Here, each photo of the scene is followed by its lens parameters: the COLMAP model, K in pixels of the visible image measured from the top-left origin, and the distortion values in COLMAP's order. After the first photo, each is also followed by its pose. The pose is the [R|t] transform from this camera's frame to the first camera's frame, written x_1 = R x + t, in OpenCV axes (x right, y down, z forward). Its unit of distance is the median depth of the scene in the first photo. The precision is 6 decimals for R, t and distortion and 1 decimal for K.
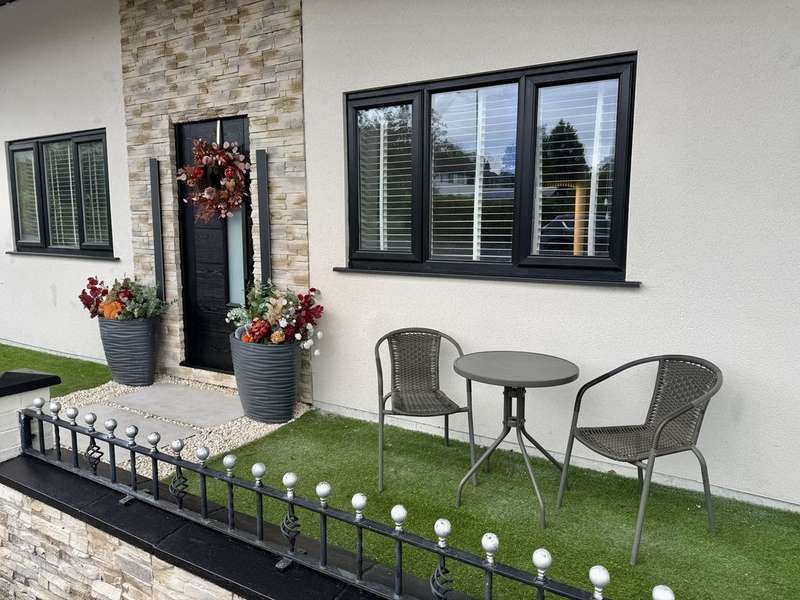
lens RADIAL K [[561.1, 0, 401.1], [0, 561.1, 302.4], [0, 0, 1]] dist [0.040636, -0.043544]
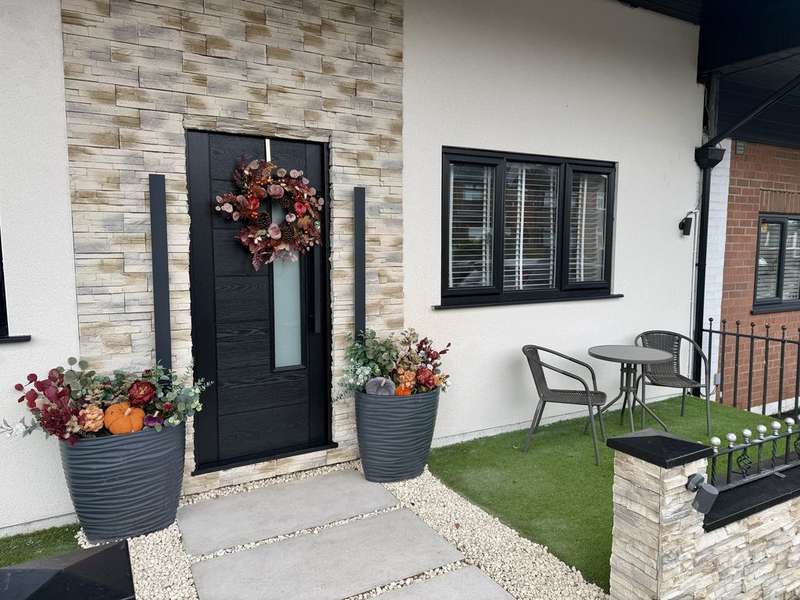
lens RADIAL K [[561.1, 0, 402.0], [0, 561.1, 298.9], [0, 0, 1]] dist [0.040636, -0.043544]
pose [[0.497500, -0.092511, 0.862517, -0.989702], [0.114015, 0.992645, 0.040704, -0.119027], [-0.859939, 0.078090, 0.504388, 0.490548]]
